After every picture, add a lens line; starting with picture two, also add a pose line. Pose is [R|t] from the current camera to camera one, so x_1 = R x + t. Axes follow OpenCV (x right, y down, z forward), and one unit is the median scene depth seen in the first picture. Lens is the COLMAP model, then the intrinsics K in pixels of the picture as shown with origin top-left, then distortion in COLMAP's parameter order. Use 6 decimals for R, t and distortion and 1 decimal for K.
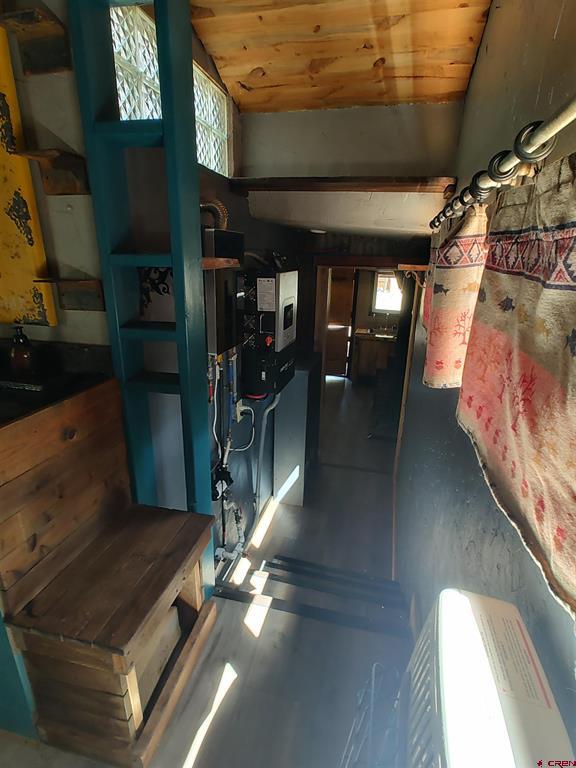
lens RADIAL K [[396.0, 0, 291.3], [0, 396.0, 386.7], [0, 0, 1]] dist [-0.007405, 0.013166]
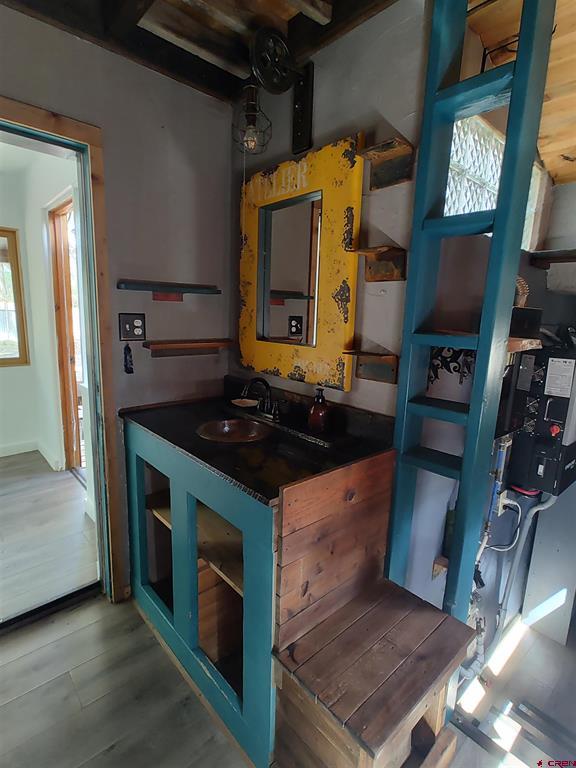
lens RADIAL K [[396.0, 0, 291.3], [0, 396.0, 386.7], [0, 0, 1]] dist [-0.007405, 0.013166]
pose [[0.830514, 0.113407, -0.545331, -0.124617], [-0.194739, 0.976386, -0.093529, -0.031428], [0.521846, 0.183875, 0.832986, -0.020904]]
